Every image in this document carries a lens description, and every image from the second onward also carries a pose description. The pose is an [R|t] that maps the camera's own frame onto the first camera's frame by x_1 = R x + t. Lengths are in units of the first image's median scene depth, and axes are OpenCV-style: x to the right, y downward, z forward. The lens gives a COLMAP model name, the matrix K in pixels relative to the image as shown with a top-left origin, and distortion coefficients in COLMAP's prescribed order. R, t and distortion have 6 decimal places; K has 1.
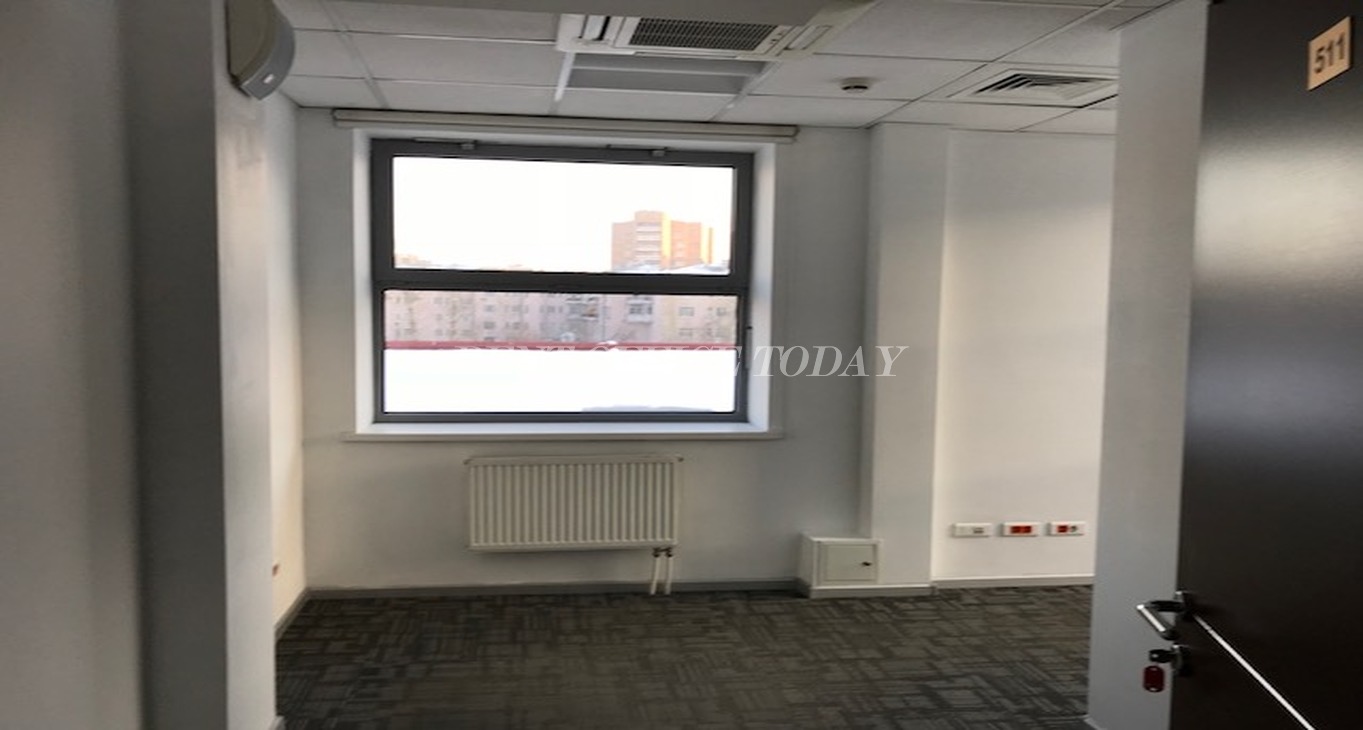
lens RADIAL K [[1153.6, 0, 680.4], [0, 1153.6, 405.7], [0, 0, 1]] dist [0.004447, 0.000801]
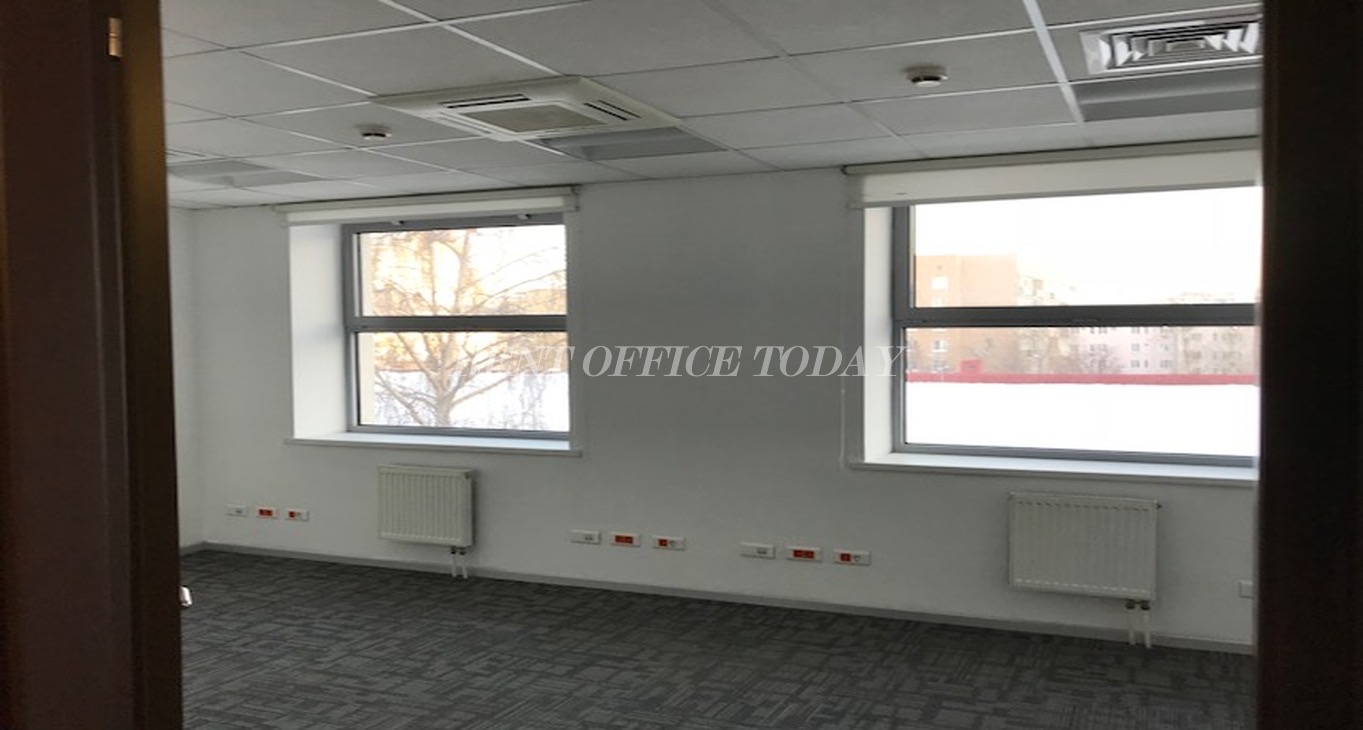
lens RADIAL K [[1121.0, 0, 681.5], [0, 1121.0, 365.0], [0, 0, 1]] dist [0.016300, 0.001625]
pose [[0.852739, -0.004736, -0.522316, 0.141520], [-0.030063, 0.997856, -0.058130, 0.000212], [0.521471, 0.065272, 0.850768, 0.016843]]
